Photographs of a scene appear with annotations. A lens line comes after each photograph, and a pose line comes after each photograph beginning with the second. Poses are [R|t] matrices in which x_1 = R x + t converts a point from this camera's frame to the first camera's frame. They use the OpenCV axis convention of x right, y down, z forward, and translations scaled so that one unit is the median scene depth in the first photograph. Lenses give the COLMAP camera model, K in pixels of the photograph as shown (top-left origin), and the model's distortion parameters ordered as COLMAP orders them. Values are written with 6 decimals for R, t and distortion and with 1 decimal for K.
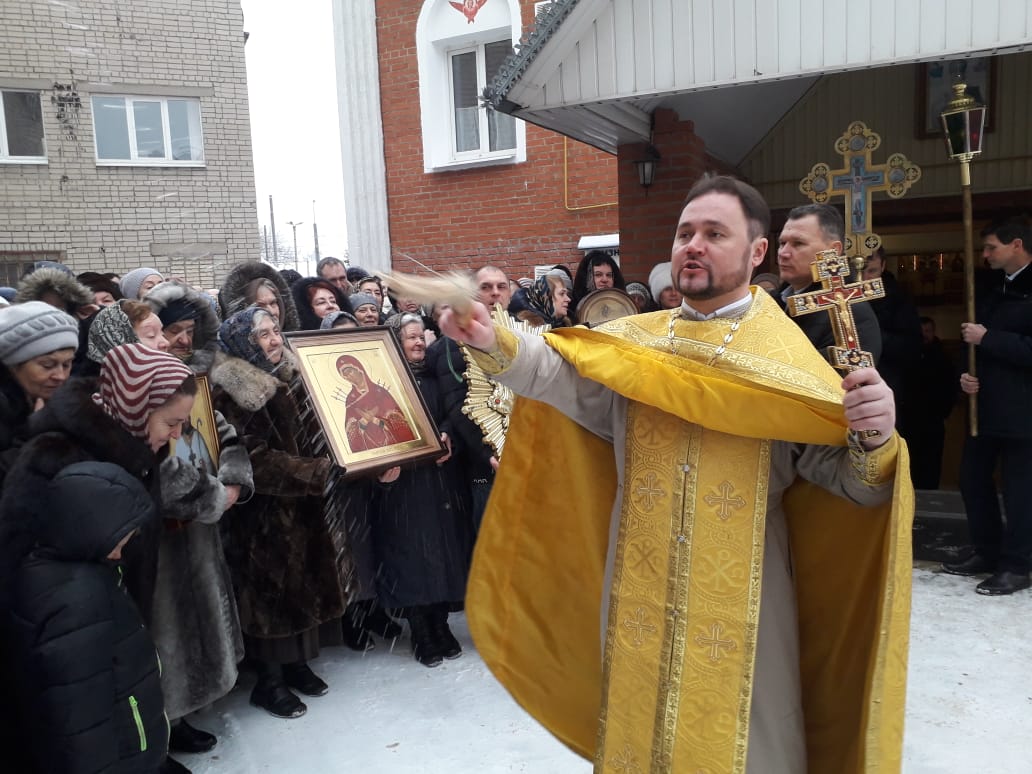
lens RADIAL K [[835.9, 0, 510.7], [0, 835.9, 383.1], [0, 0, 1]] dist [0.005319, 0.005464]
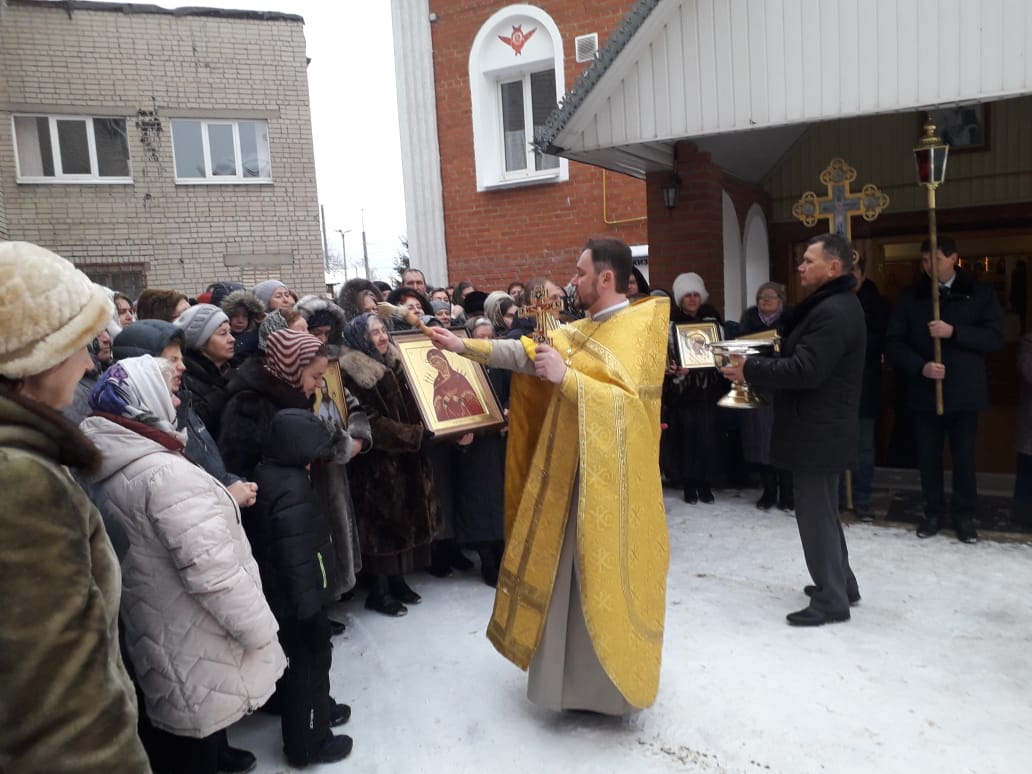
lens RADIAL K [[816.1, 0, 520.0], [0, 816.1, 401.9], [0, 0, 1]] dist [0.037110, -0.082066]
pose [[0.999160, -0.001779, -0.040949, -0.001010], [0.002592, 0.999801, 0.019804, 0.005208], [0.040905, -0.019894, 0.998965, -0.058691]]
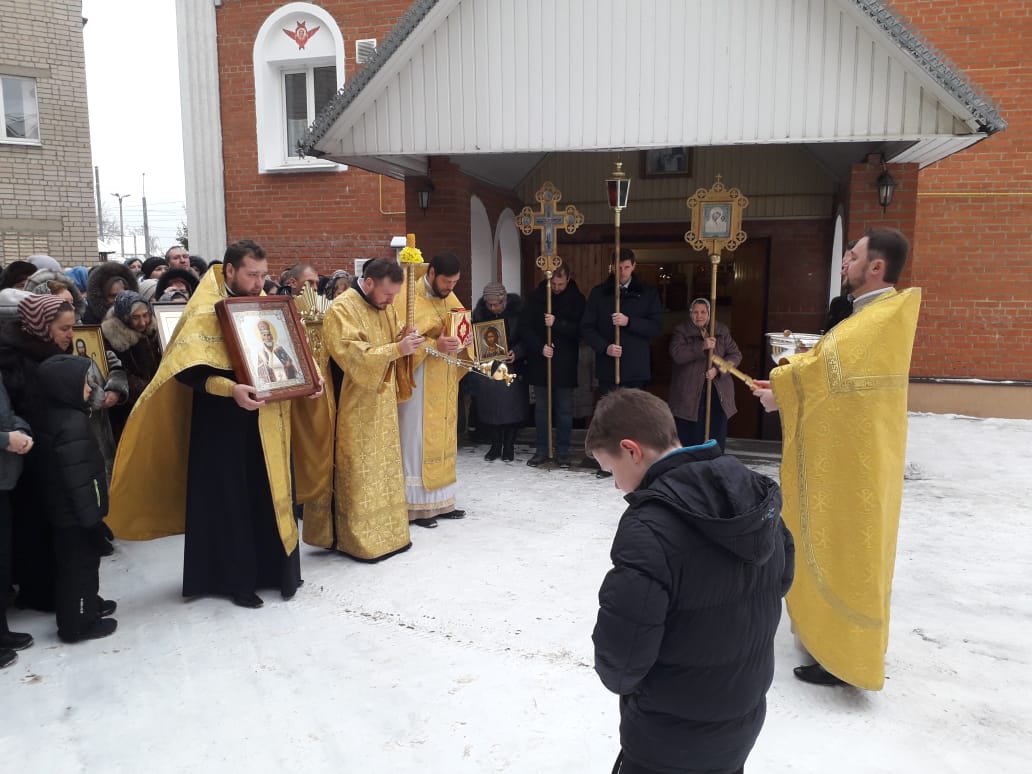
lens RADIAL K [[822.9, 0, 516.0], [0, 822.9, 387.0], [0, 0, 1]] dist [0.000543, -0.005953]
pose [[0.980475, 0.015252, 0.196049, 0.017159], [-0.019171, 0.999652, 0.018110, 0.010643], [-0.195705, -0.021515, 0.980427, -0.124367]]
